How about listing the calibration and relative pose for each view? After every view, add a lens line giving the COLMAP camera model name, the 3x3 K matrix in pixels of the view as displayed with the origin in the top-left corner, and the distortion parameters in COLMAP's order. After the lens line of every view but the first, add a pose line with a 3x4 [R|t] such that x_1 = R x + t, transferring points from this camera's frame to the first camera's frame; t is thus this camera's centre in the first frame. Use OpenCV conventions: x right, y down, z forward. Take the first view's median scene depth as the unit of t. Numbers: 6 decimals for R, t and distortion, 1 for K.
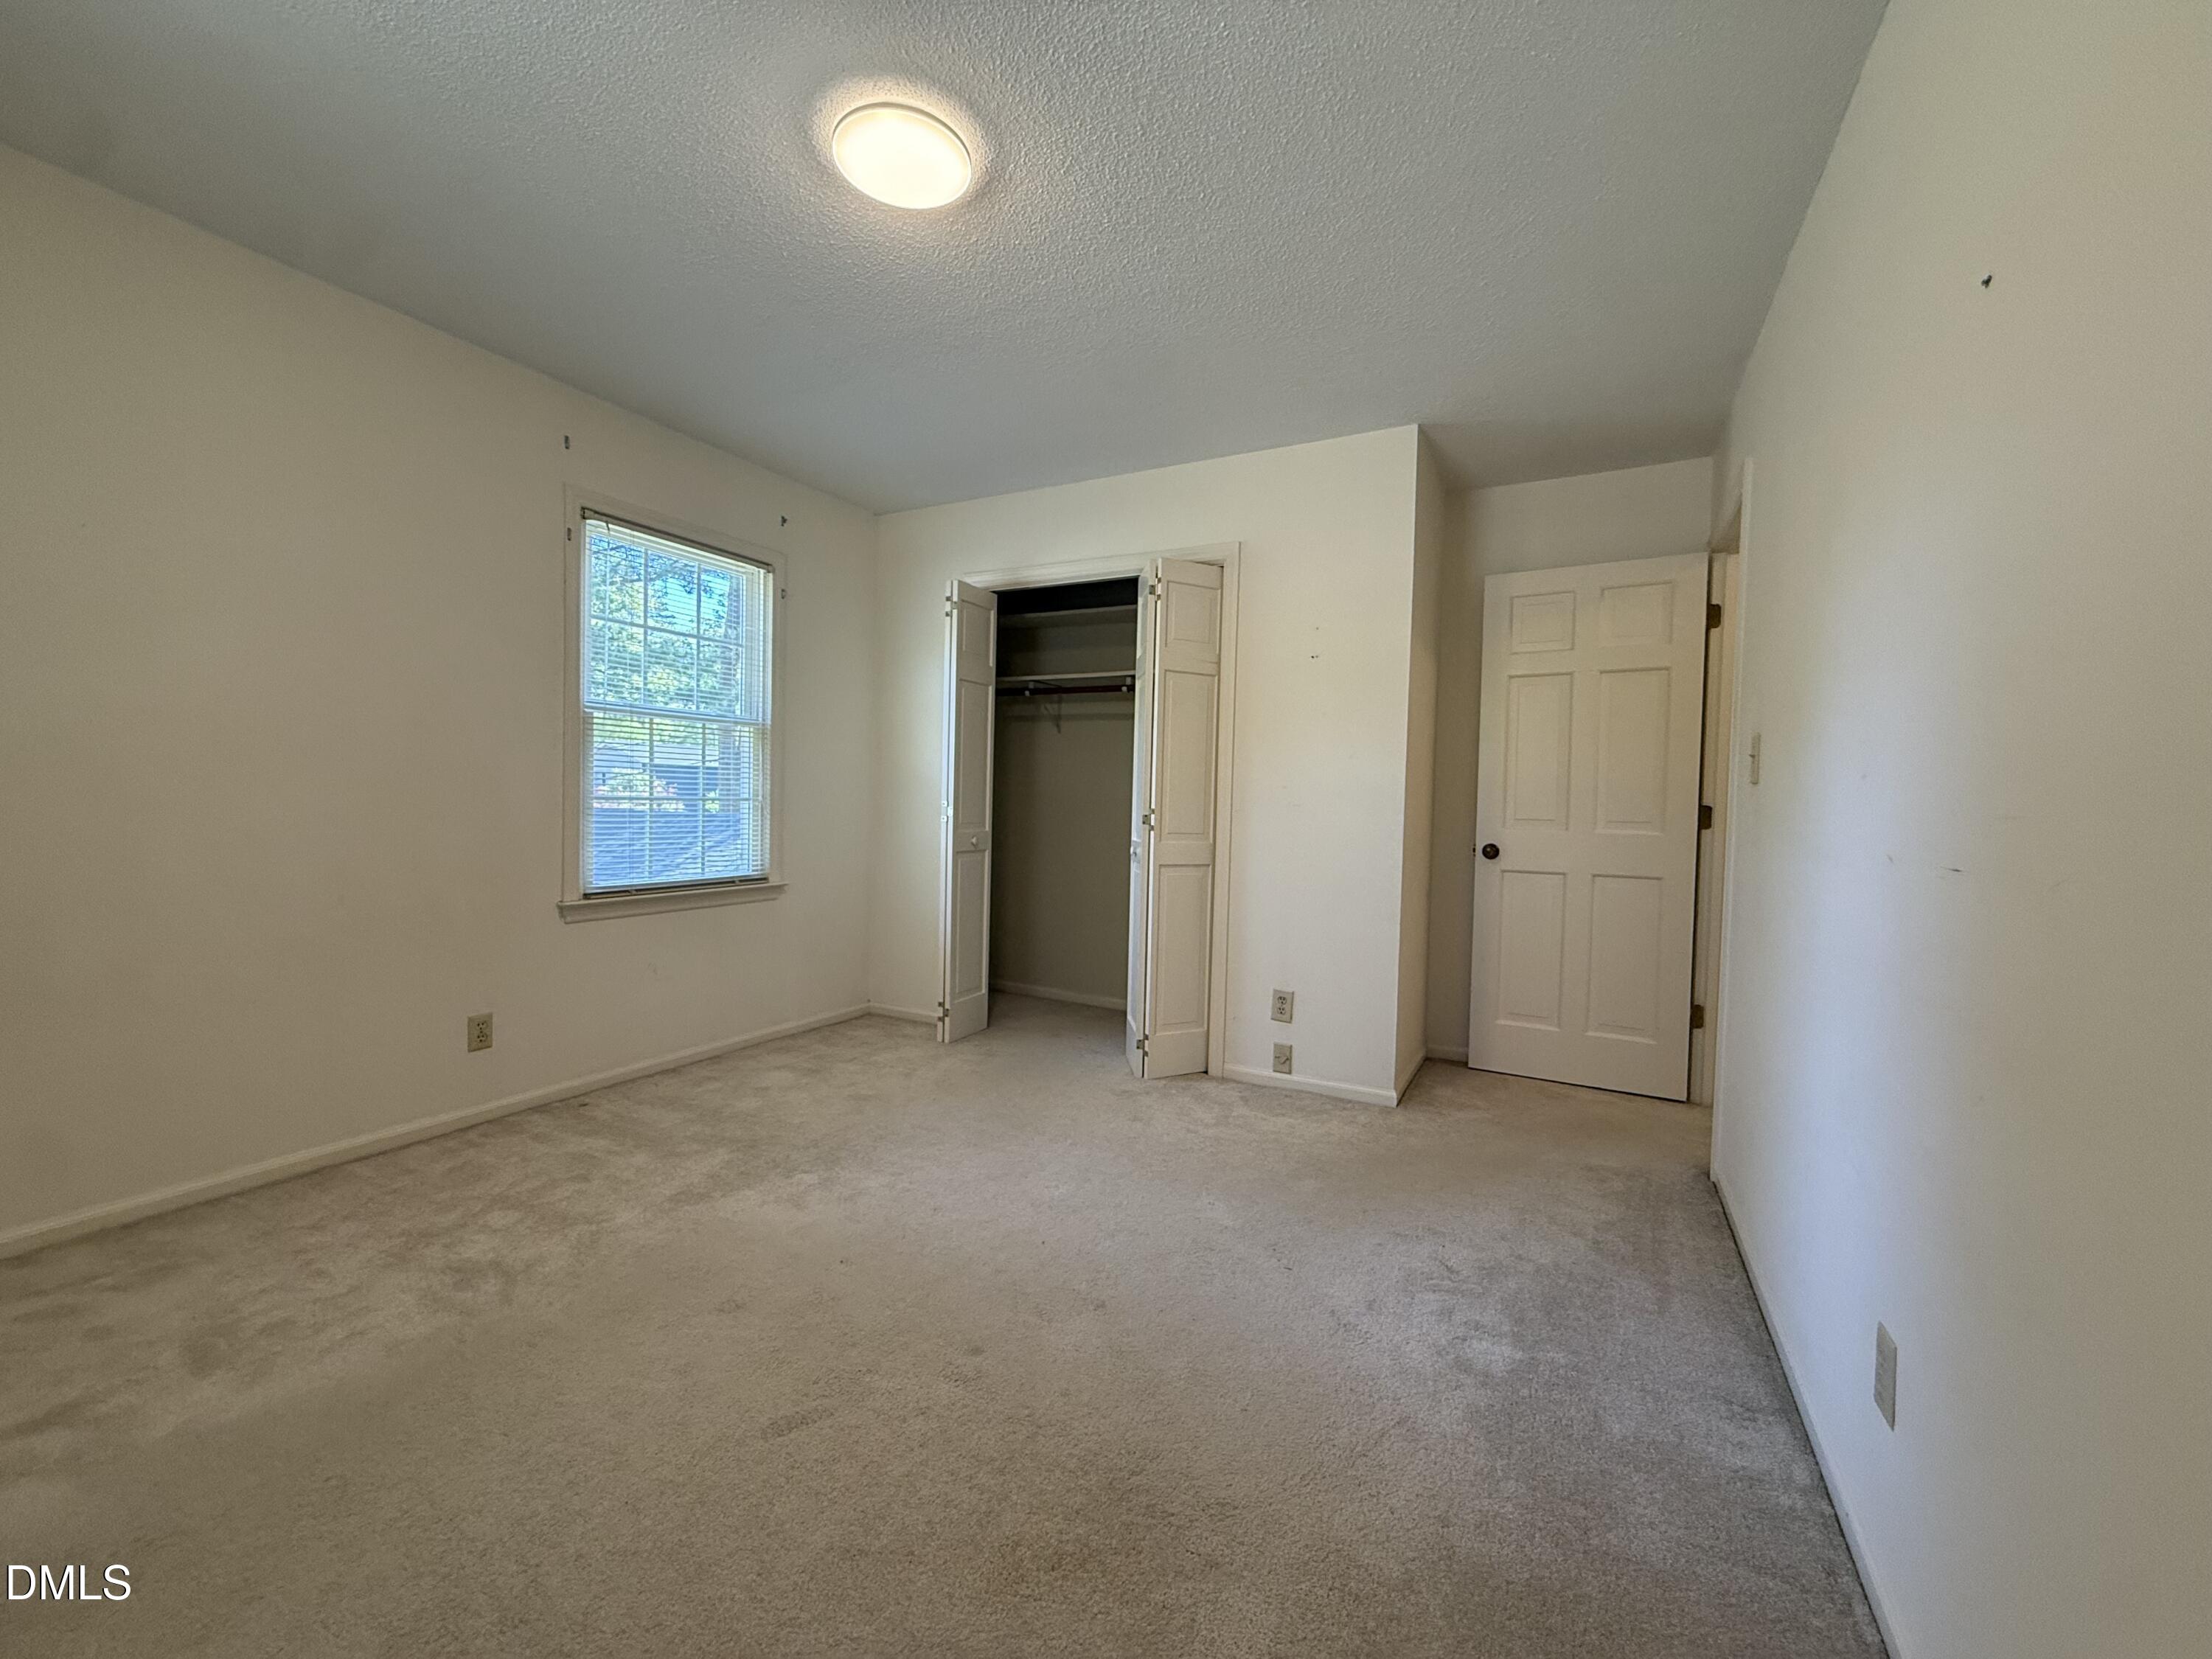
lens RADIAL K [[880.6, 0, 1100.0], [0, 880.6, 828.2], [0, 0, 1]] dist [0.000616, 0.000056]
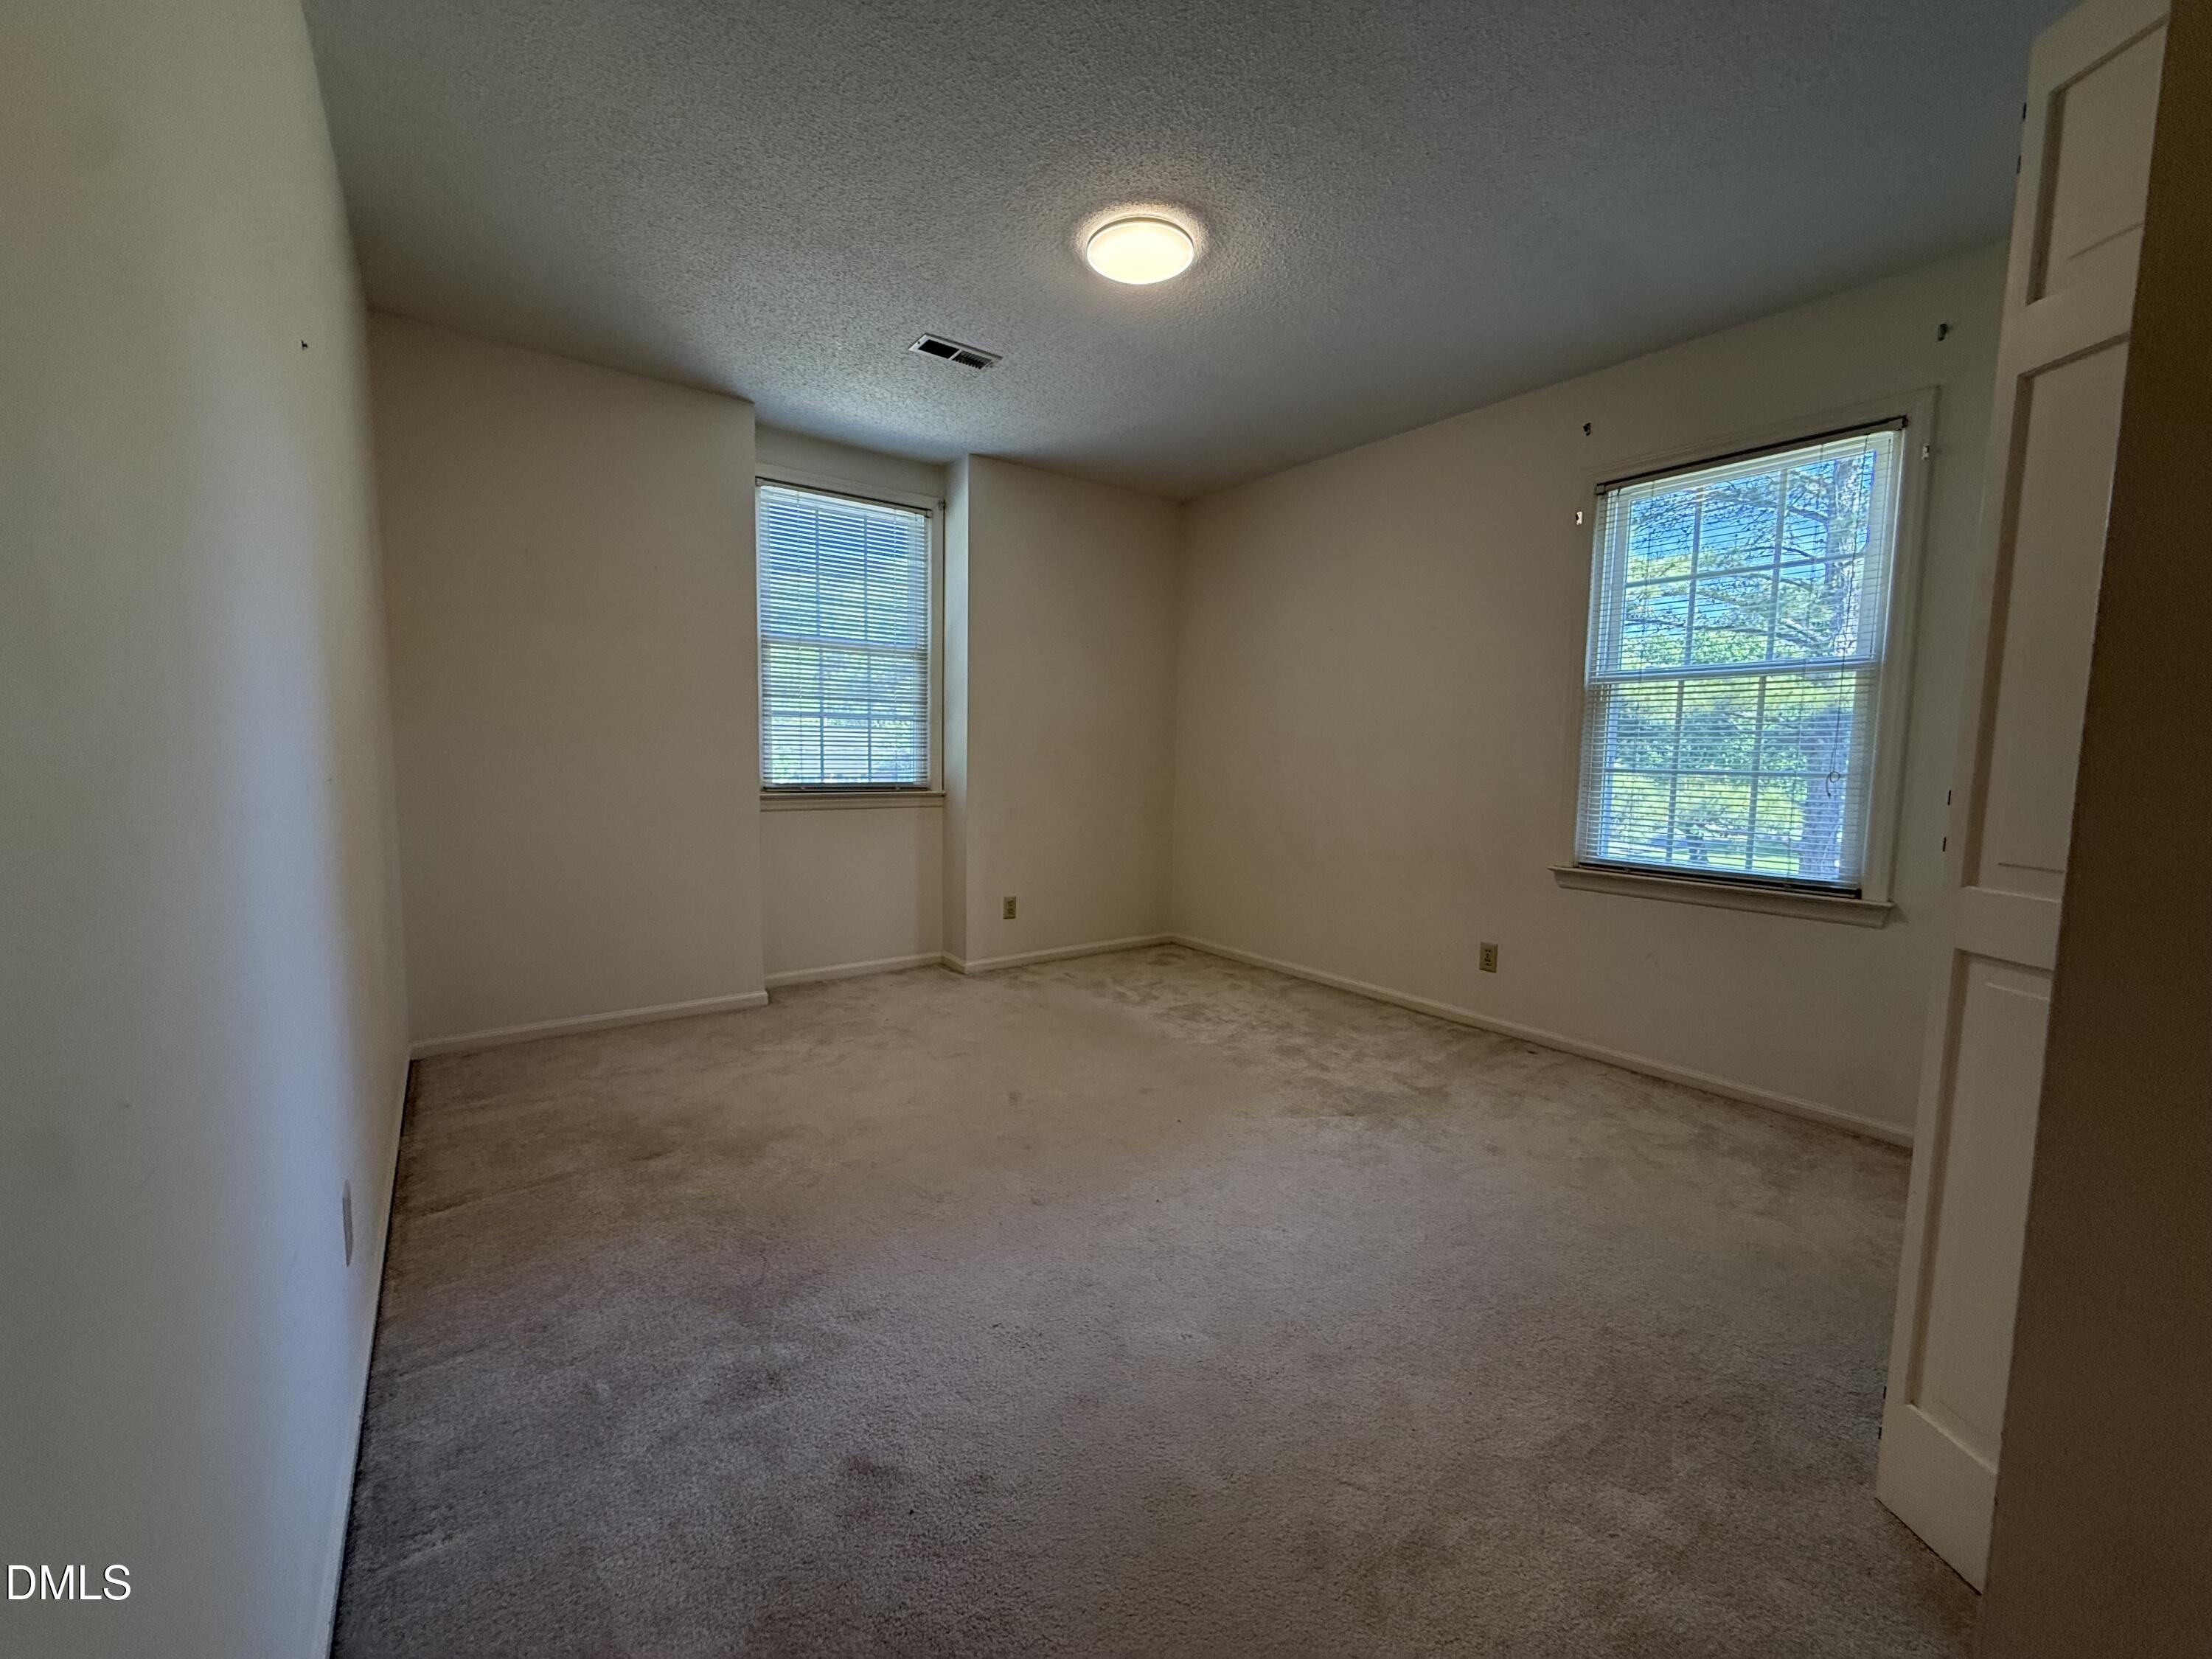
lens RADIAL K [[880.6, 0, 1100.0], [0, 880.6, 828.2], [0, 0, 1]] dist [0.000616, 0.000056]
pose [[-0.424179, 0.051161, -0.904132, 0.611273], [-0.053025, 0.995287, 0.081196, -0.020501], [0.904025, 0.082383, -0.419467, 0.954723]]
